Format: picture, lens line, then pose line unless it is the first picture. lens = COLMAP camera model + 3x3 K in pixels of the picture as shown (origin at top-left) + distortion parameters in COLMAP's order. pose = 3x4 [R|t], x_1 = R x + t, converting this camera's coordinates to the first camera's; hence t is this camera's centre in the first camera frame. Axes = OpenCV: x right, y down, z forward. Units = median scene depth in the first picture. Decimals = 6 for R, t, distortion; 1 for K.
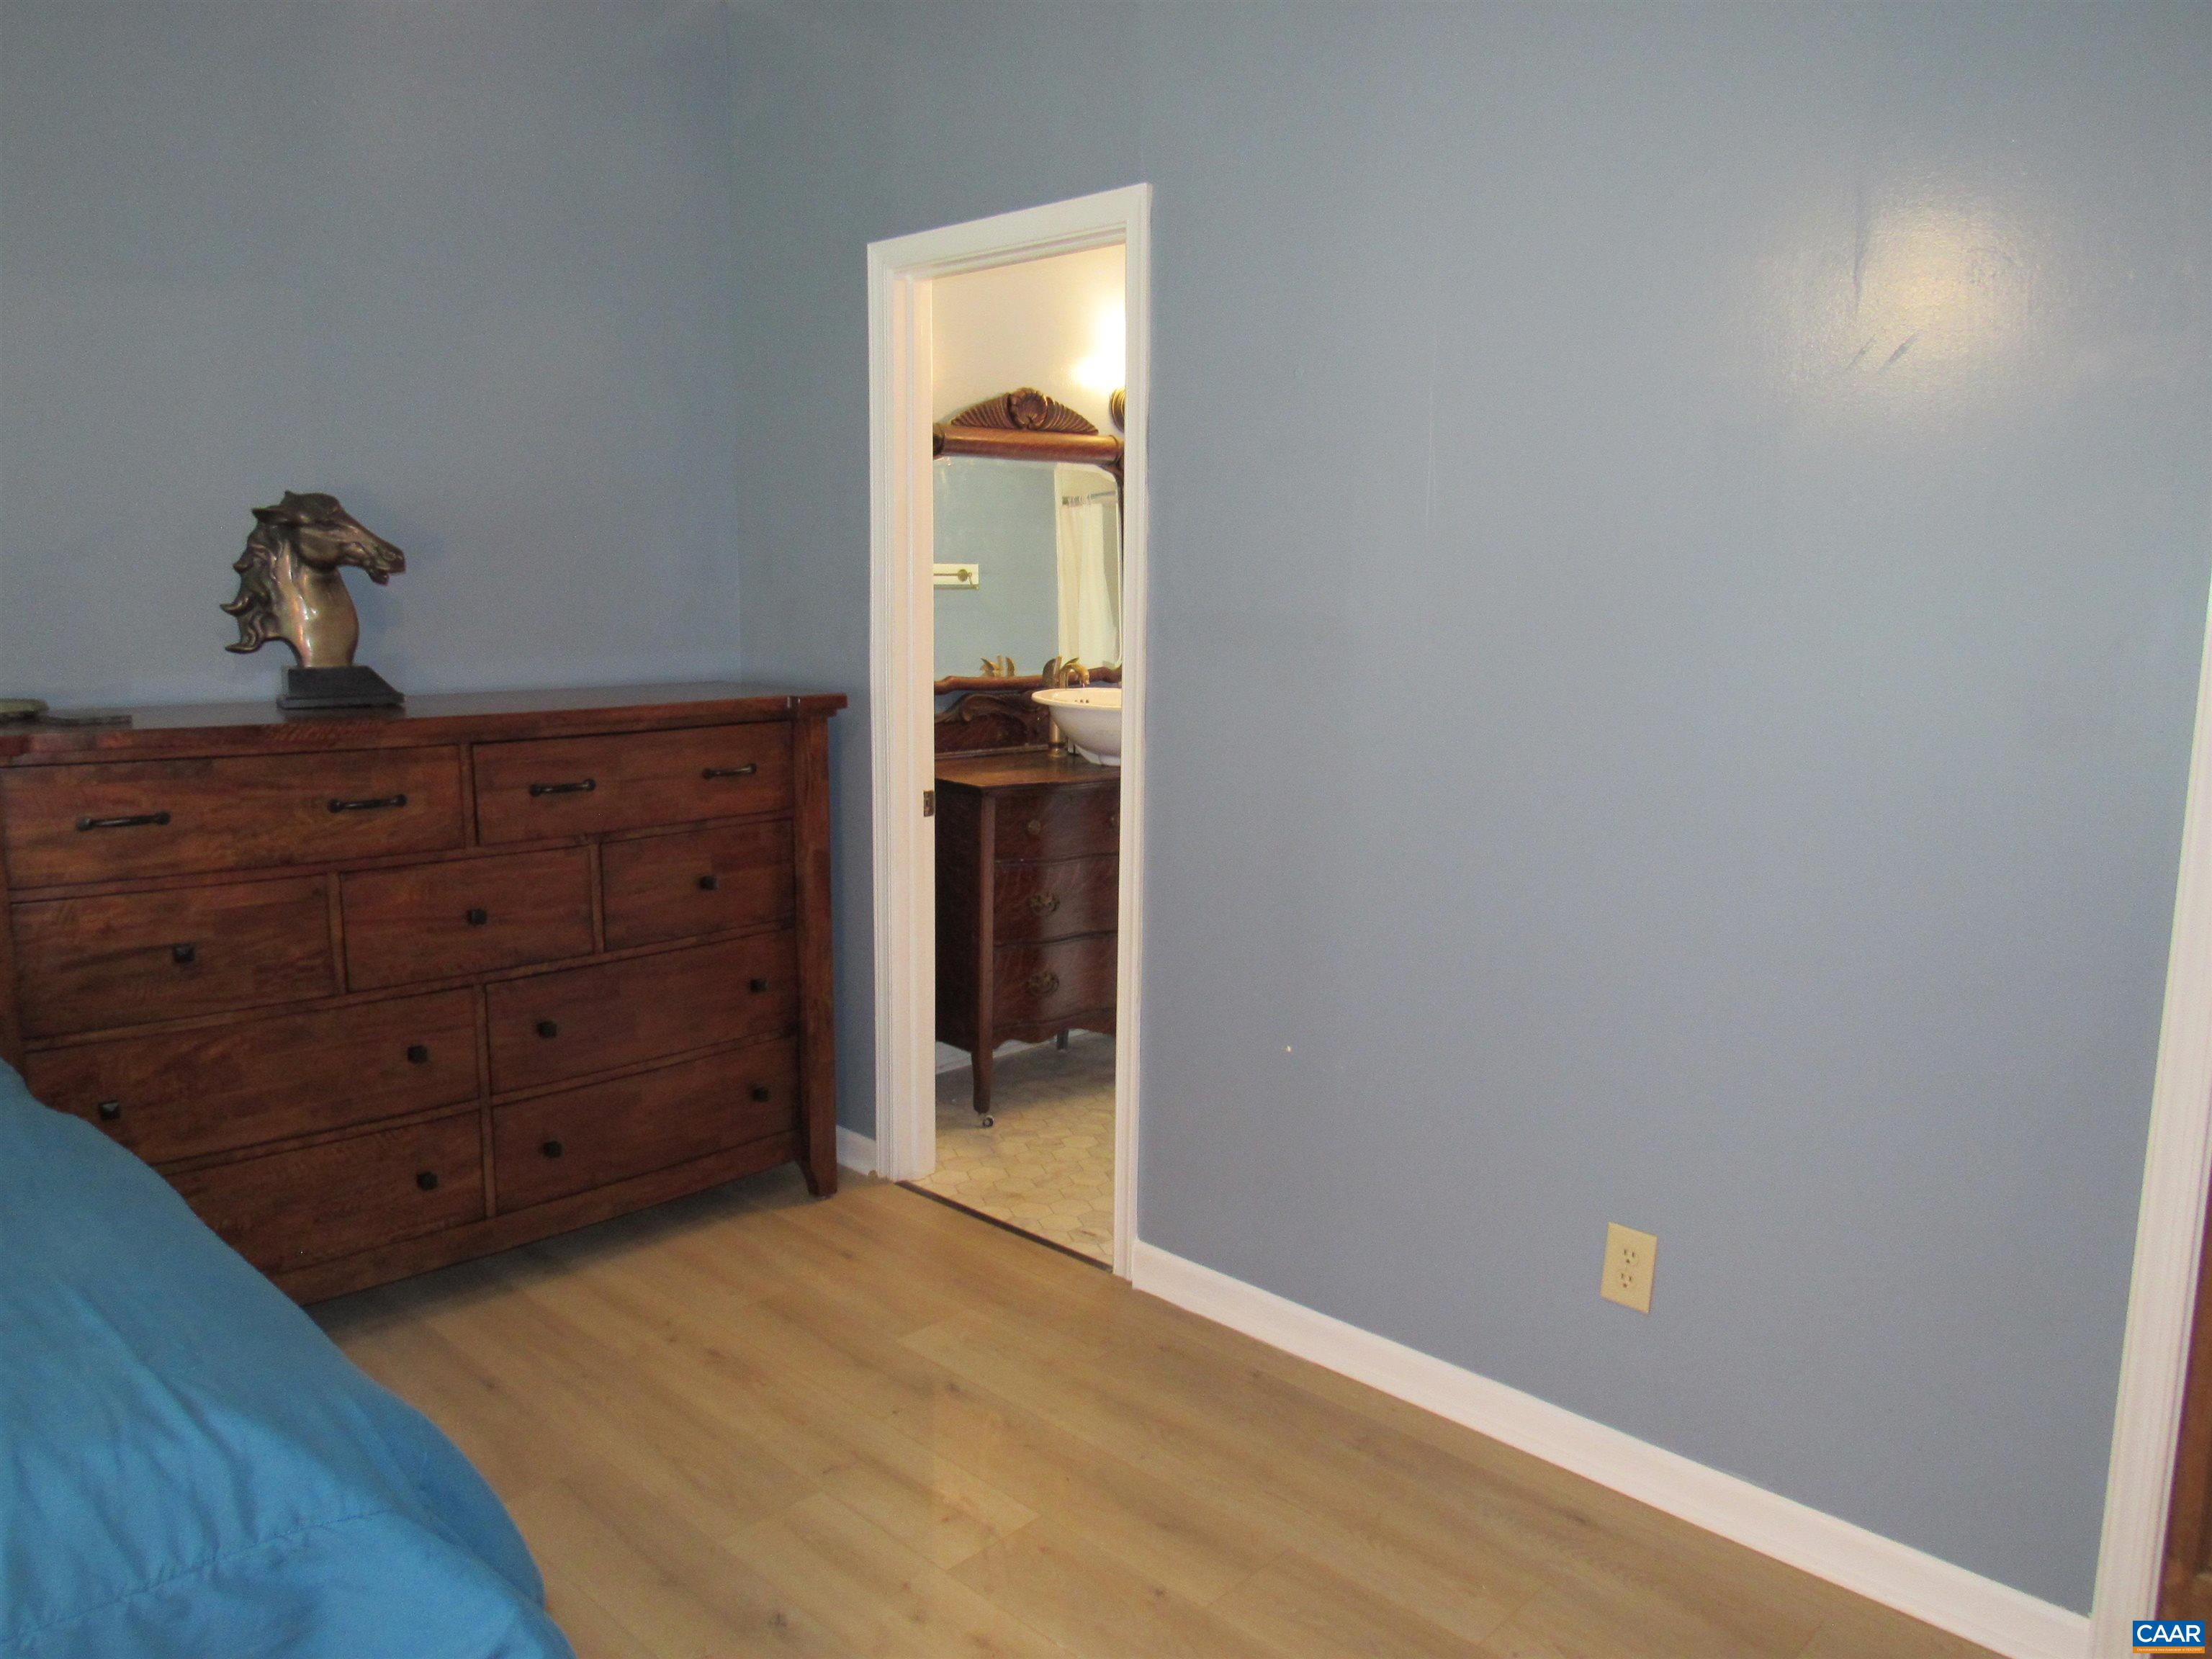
lens RADIAL K [[1573.5, 0, 1110.8], [0, 1573.5, 841.0], [0, 0, 1]] dist [-0.032626, 0.010201]
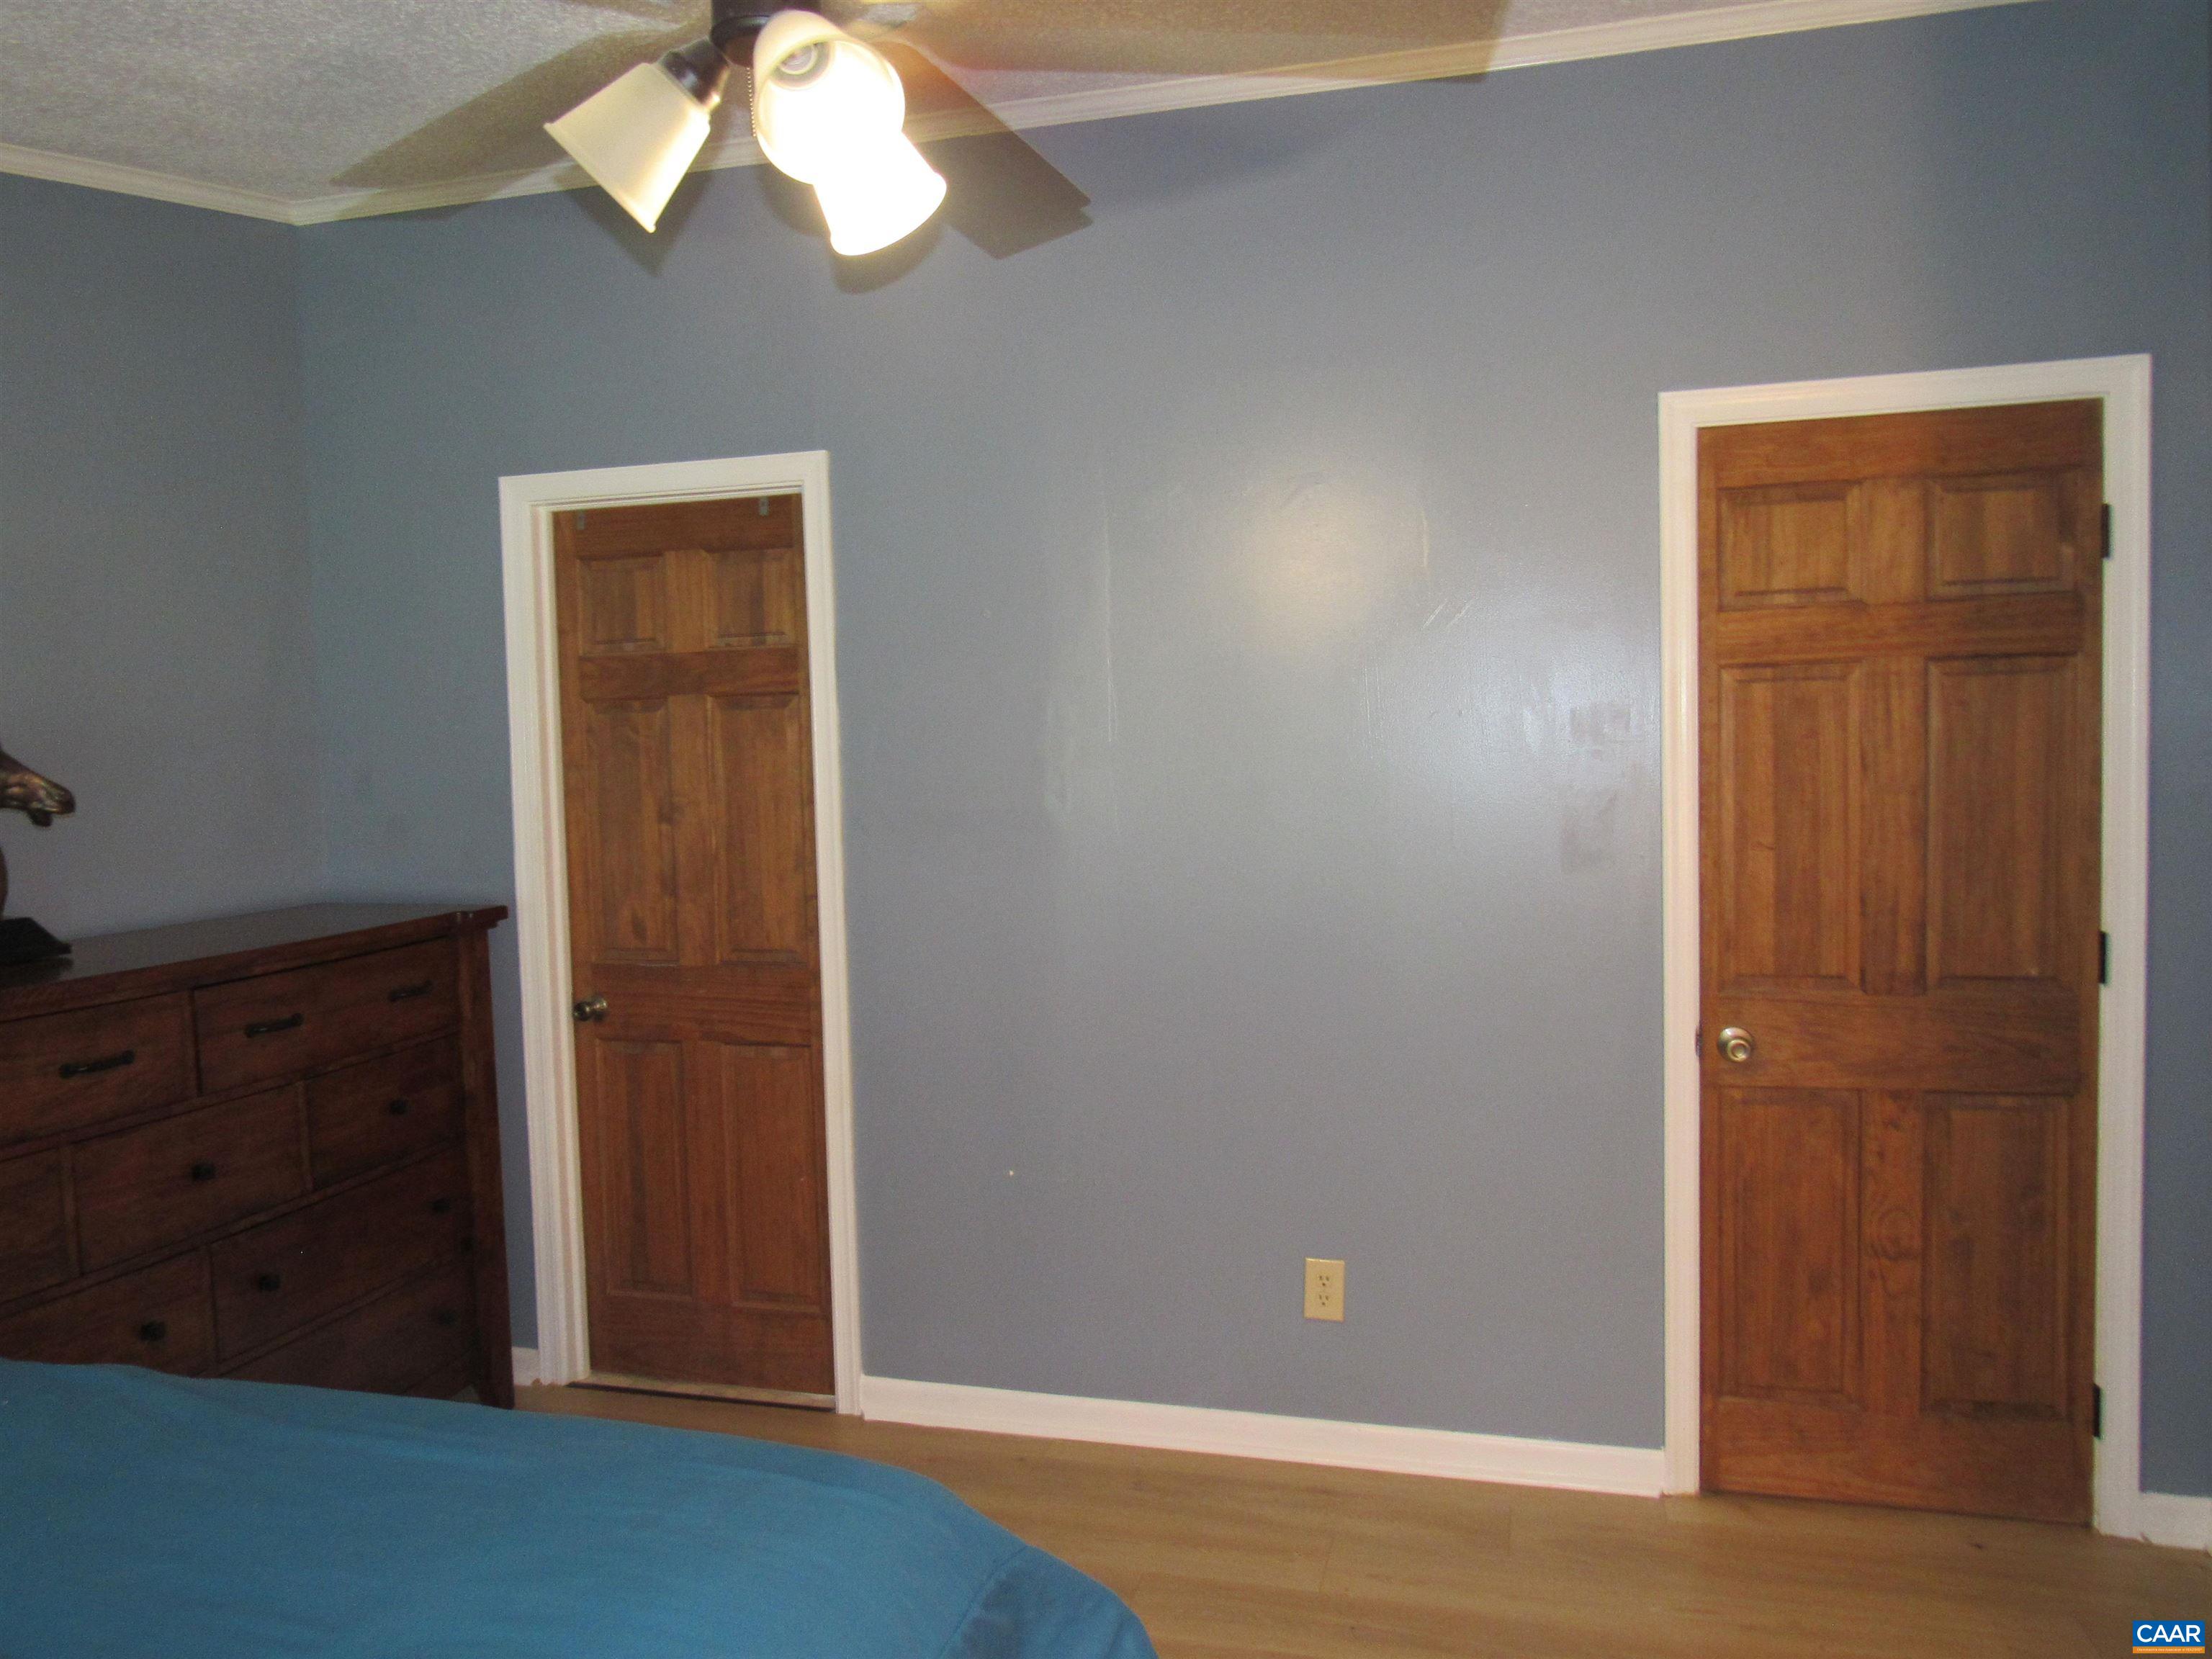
lens RADIAL K [[1573.5, 0, 1121.7], [0, 1573.5, 811.4], [0, 0, 1]] dist [-0.032626, 0.010201]
pose [[0.875360, -0.053399, 0.480514, -0.362707], [0.108654, 0.990186, -0.087898, -0.024438], [-0.471105, 0.129152, 0.872571, -0.106372]]
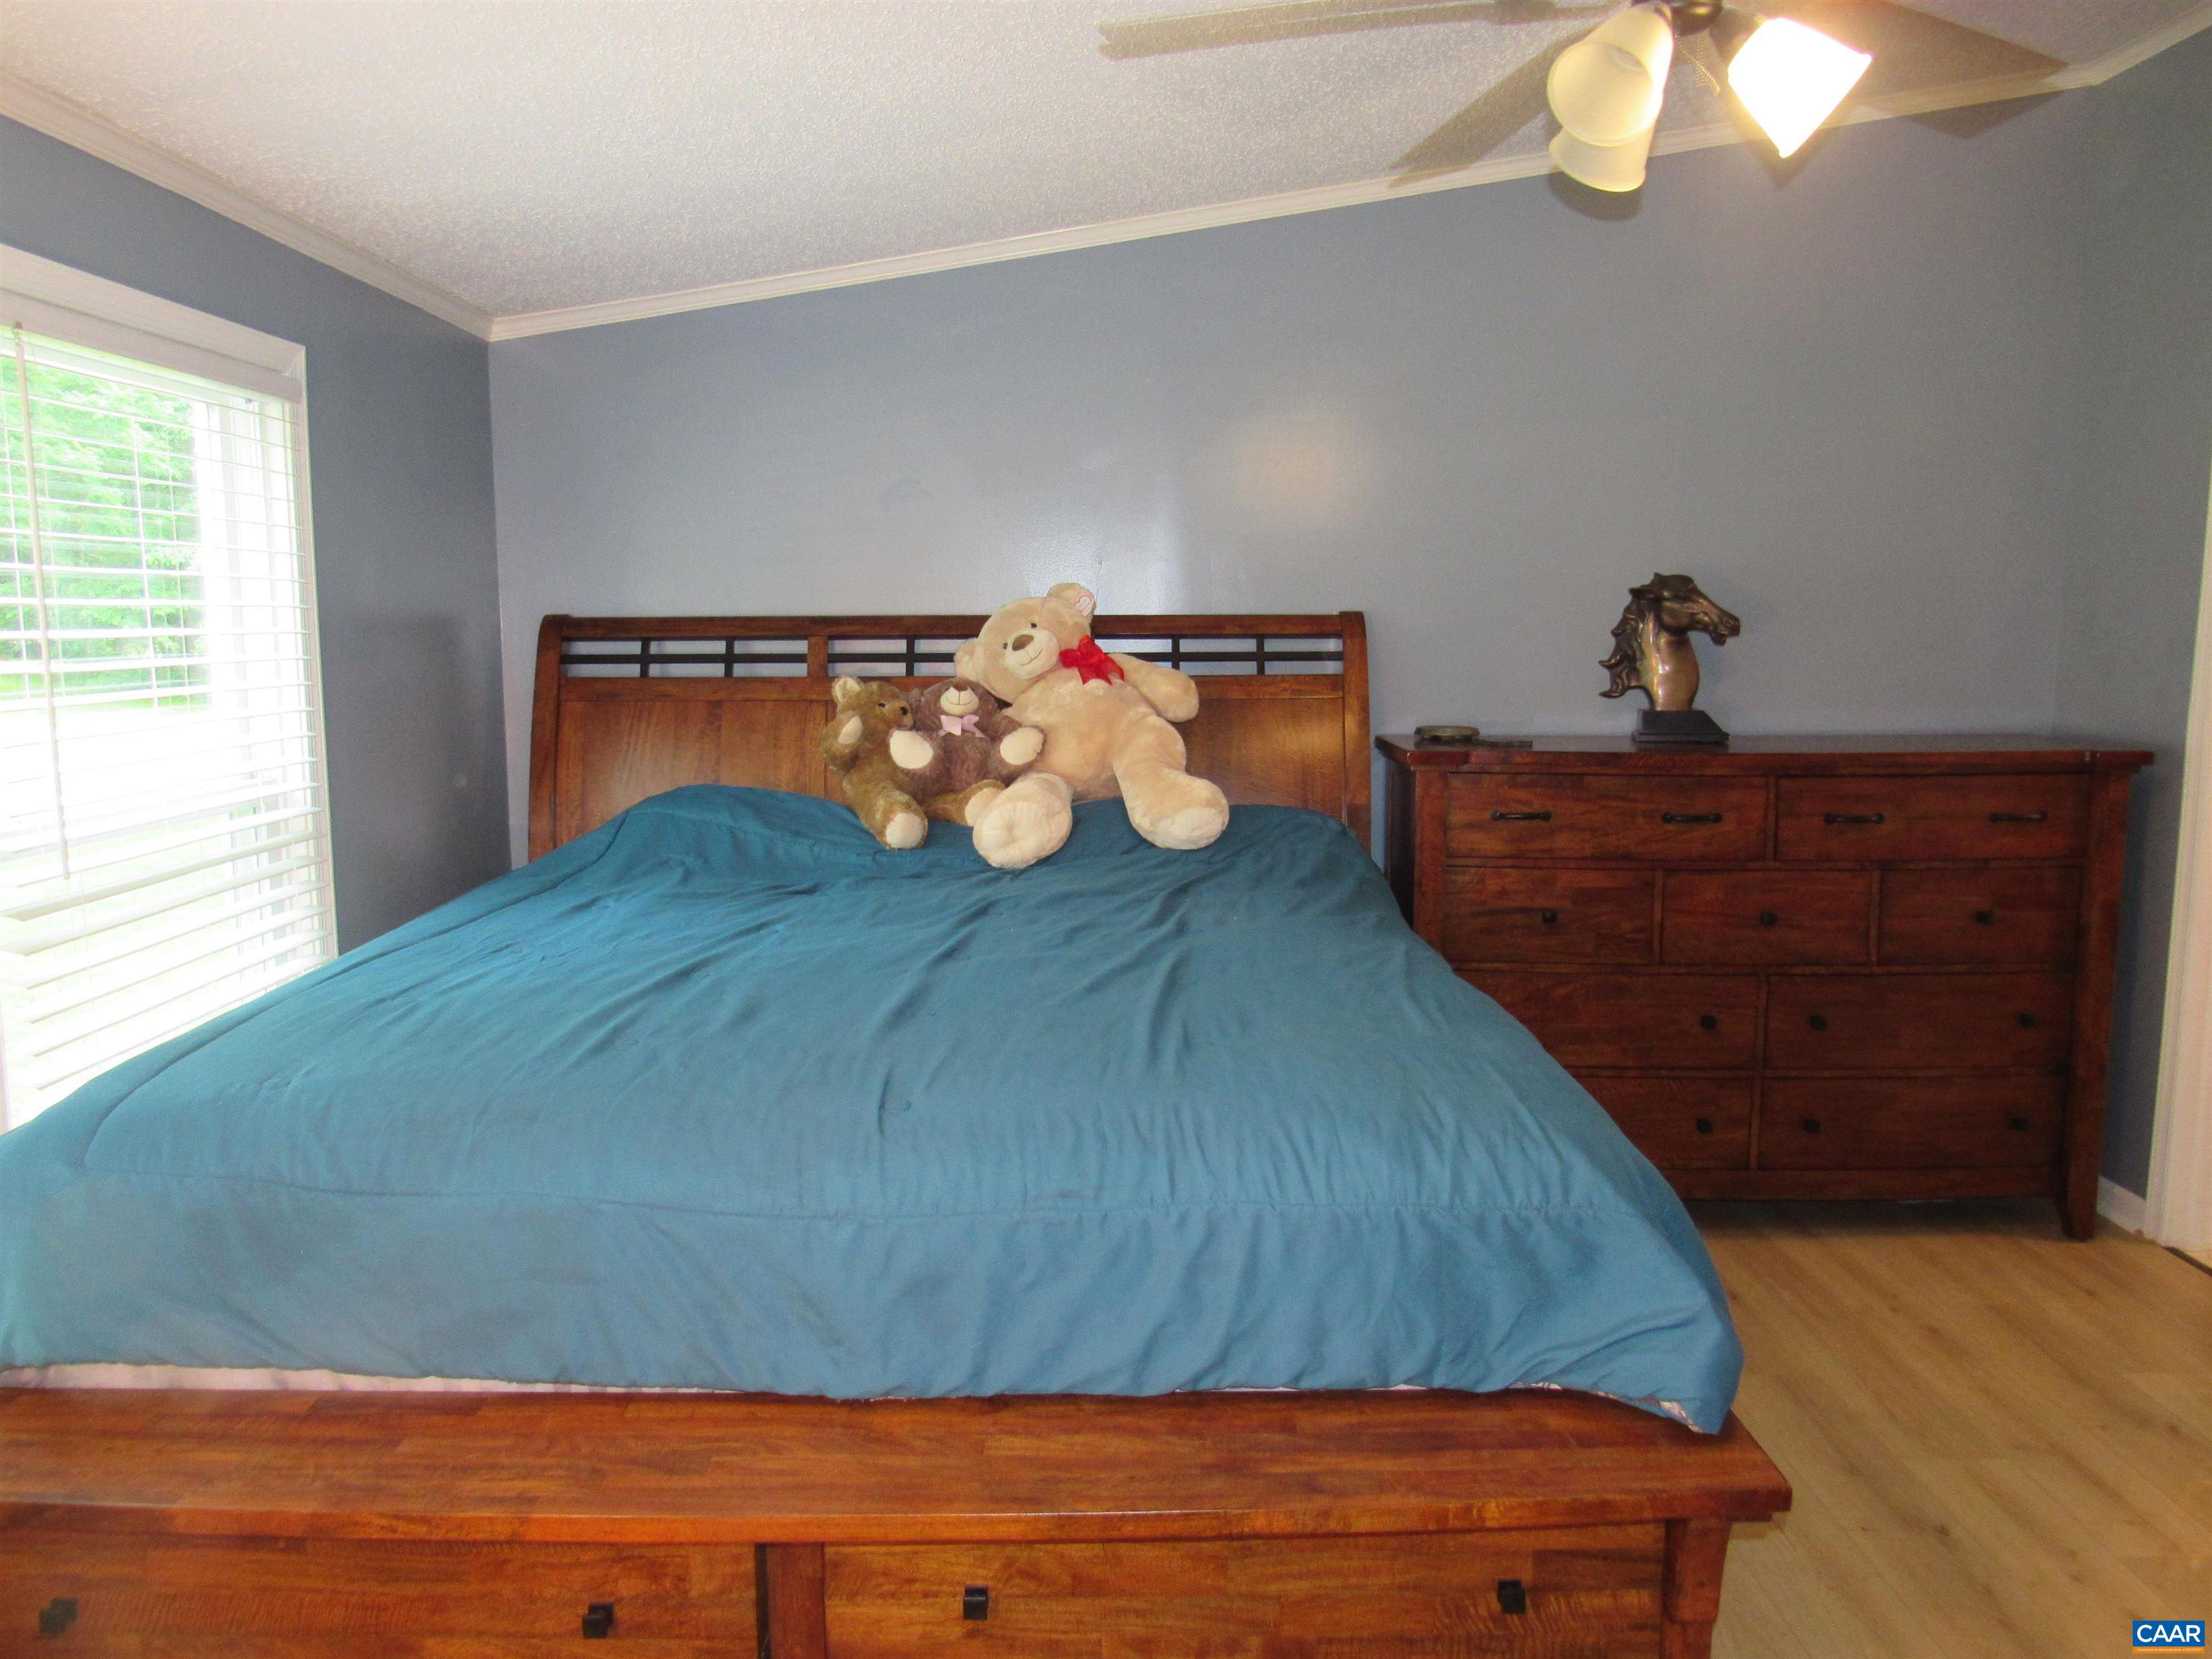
lens RADIAL K [[1573.5, 0, 1110.6], [0, 1573.5, 823.4], [0, 0, 1]] dist [-0.032626, 0.010201]
pose [[0.688854, 0.075477, -0.720960, 0.113426], [-0.104109, 0.994555, 0.004647, 0.022606], [0.717385, 0.071857, 0.692961, -0.212712]]
